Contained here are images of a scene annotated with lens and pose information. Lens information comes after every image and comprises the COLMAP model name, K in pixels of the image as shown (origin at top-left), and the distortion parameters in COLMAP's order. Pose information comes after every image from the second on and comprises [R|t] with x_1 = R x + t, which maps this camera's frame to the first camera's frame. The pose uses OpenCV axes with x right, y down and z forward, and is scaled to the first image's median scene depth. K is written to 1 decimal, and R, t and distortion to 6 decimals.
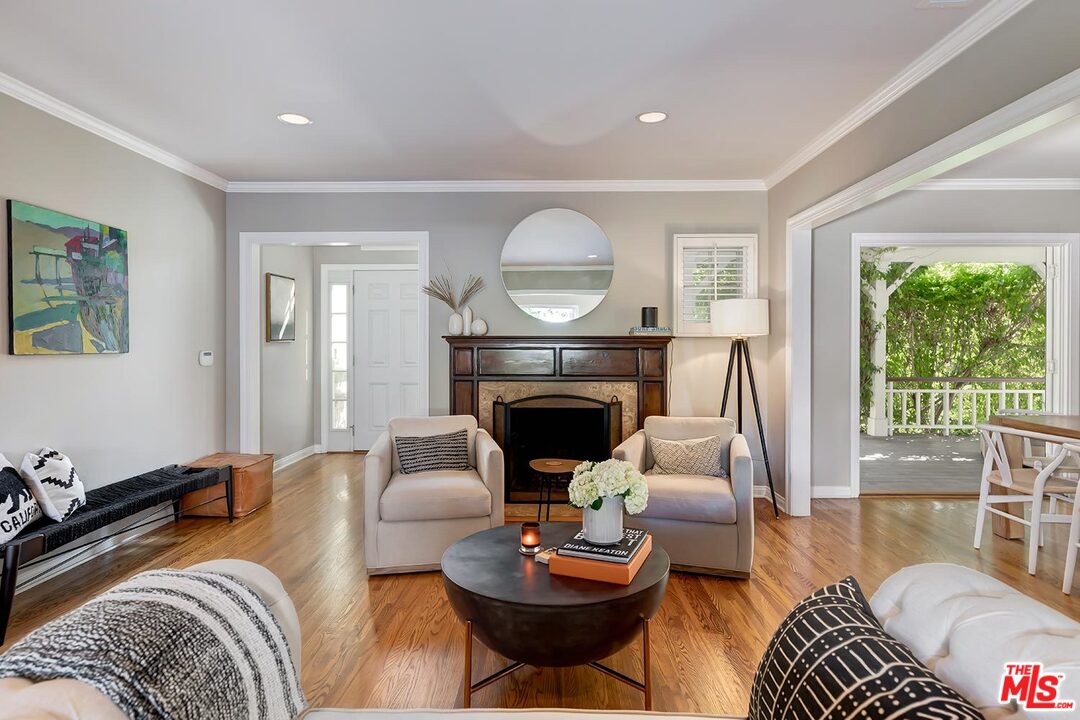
lens RADIAL K [[556.1, 0, 556.9], [0, 556.1, 333.2], [0, 0, 1]] dist [-0.002195, -0.001276]
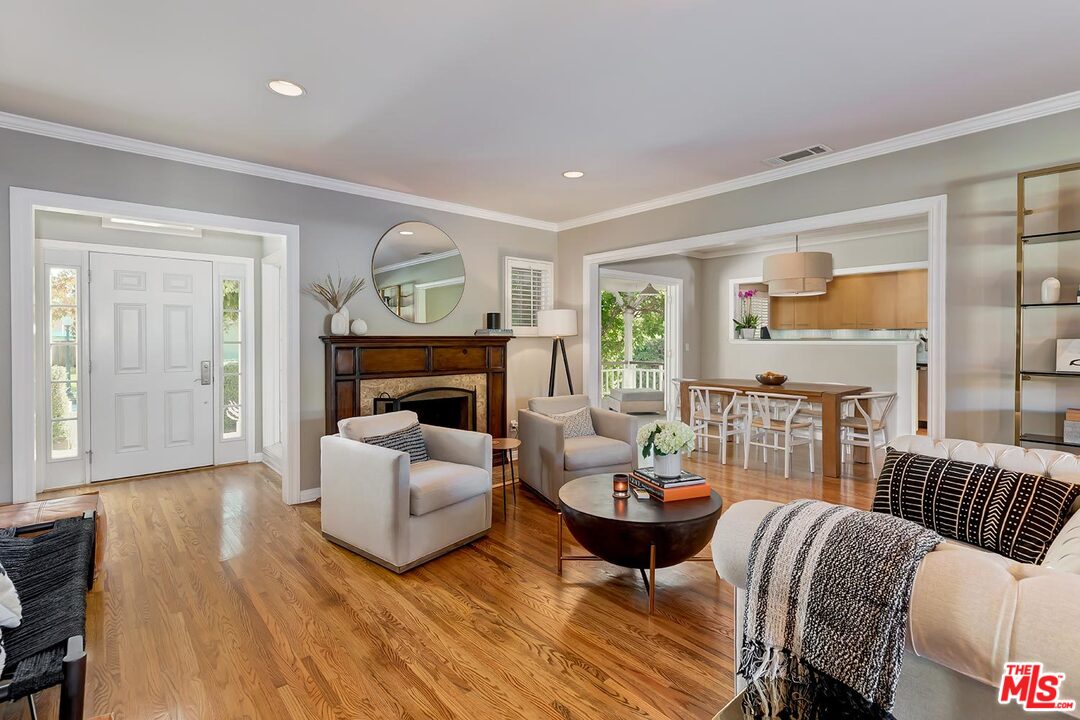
lens RADIAL K [[511.6, 0, 520.1], [0, 511.6, 333.9], [0, 0, 1]] dist [0.005074, 0.000573]
pose [[0.761941, 0.003304, 0.647638, -0.533083], [-0.003820, 0.999993, -0.000608, 0.000746], [-0.647635, -0.002011, 0.761948, 0.086803]]
